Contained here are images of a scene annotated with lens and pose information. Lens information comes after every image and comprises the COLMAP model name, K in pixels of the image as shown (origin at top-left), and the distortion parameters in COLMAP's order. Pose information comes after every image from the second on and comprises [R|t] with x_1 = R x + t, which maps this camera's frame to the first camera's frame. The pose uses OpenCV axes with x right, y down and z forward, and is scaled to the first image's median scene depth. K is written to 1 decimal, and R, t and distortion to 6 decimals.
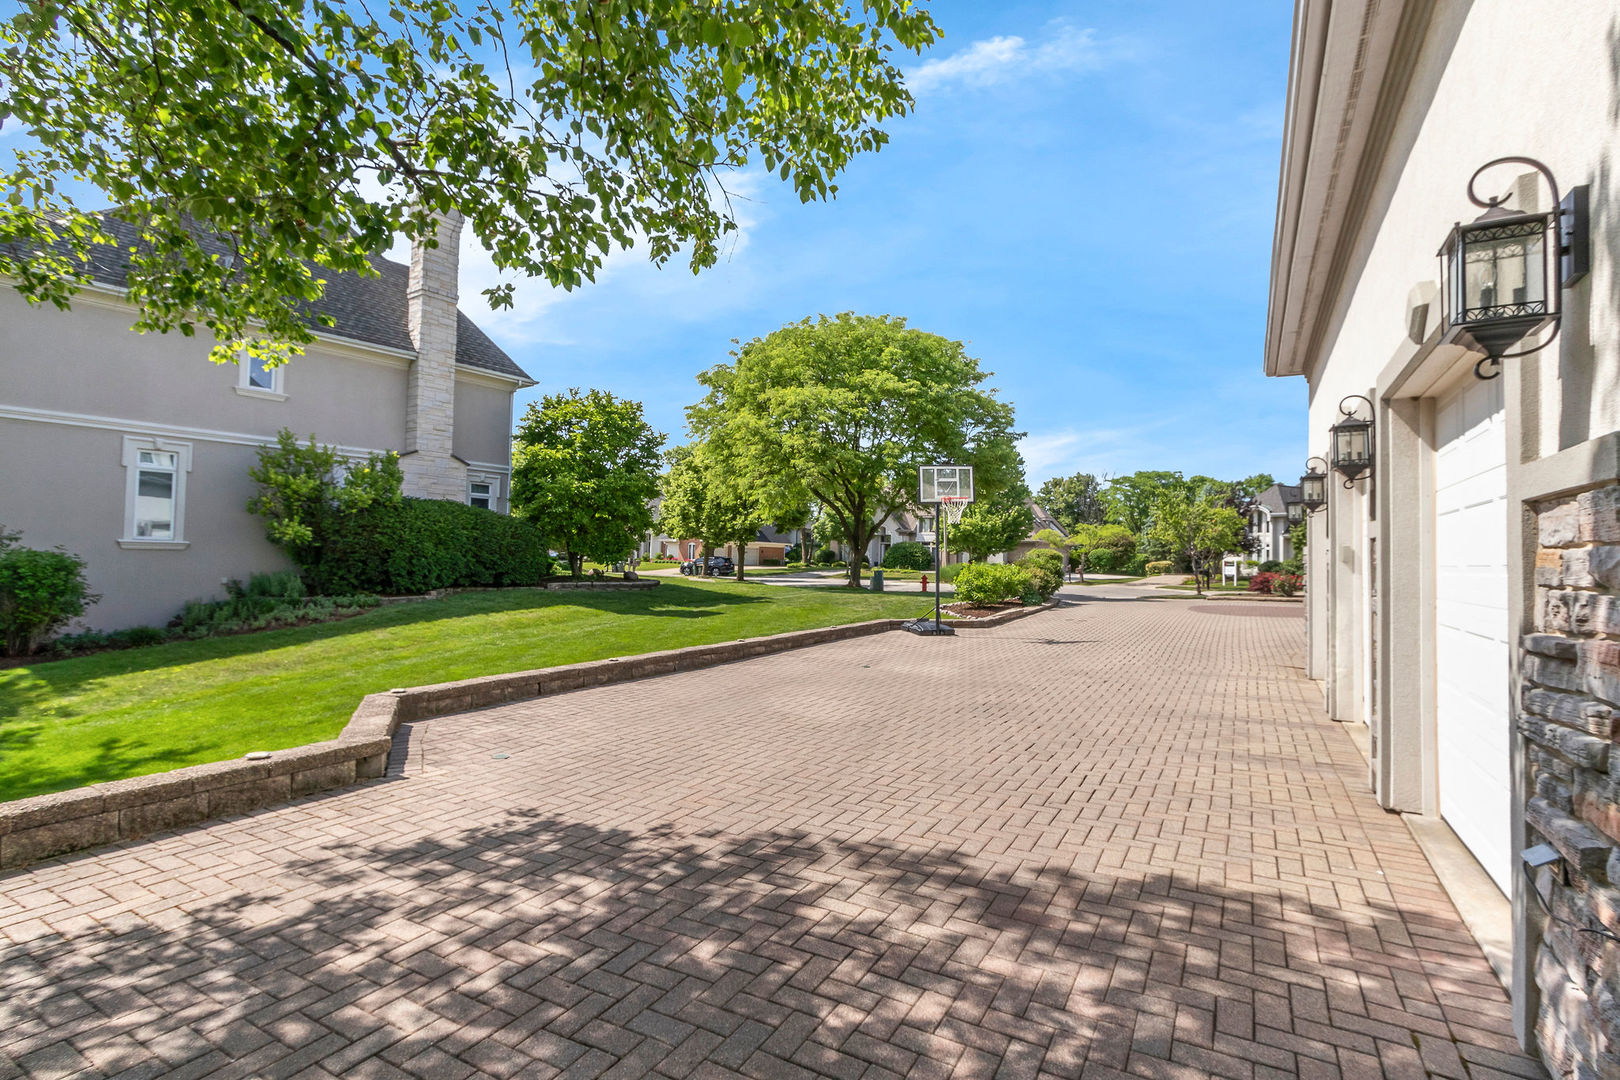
lens RADIAL K [[754.3, 0, 819.0], [0, 754.3, 540.5], [0, 0, 1]] dist [0.000046, -0.000392]
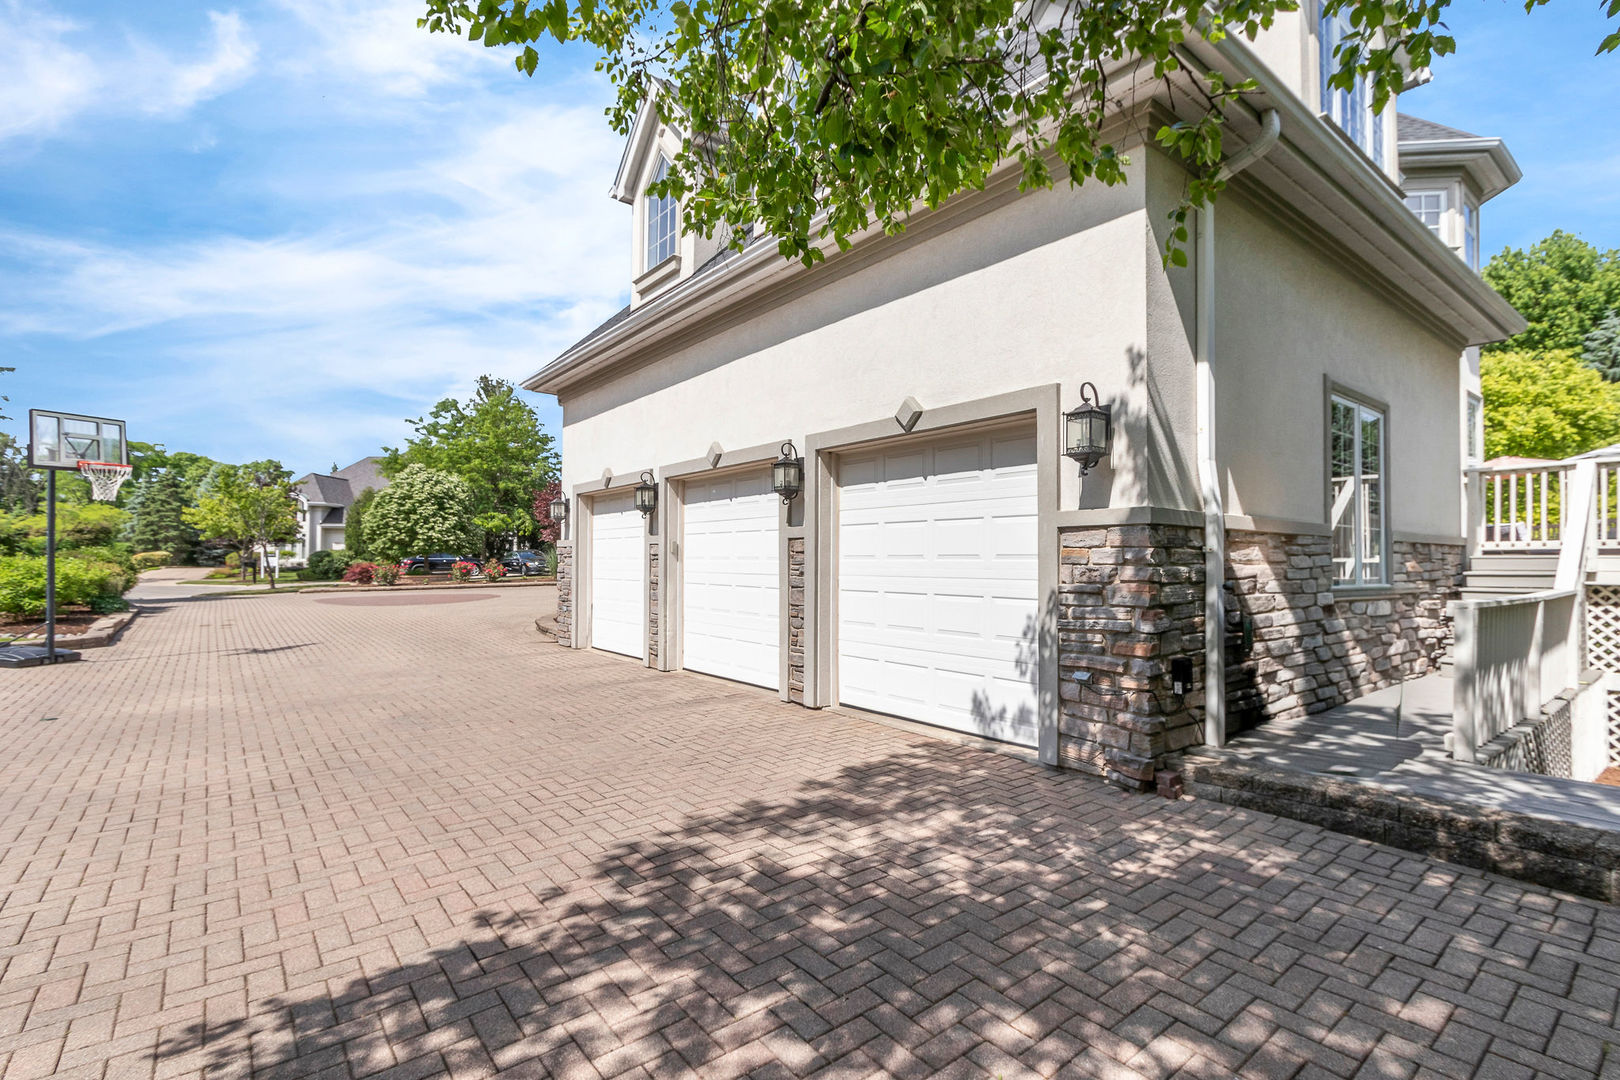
lens RADIAL K [[754.3, 0, 819.0], [0, 754.3, 540.5], [0, 0, 1]] dist [0.000046, -0.000392]
pose [[0.371066, 0.010925, 0.928542, -0.949365], [-0.023433, 0.999723, -0.002398, 0.005048], [-0.928311, -0.020869, 0.371219, 0.518876]]
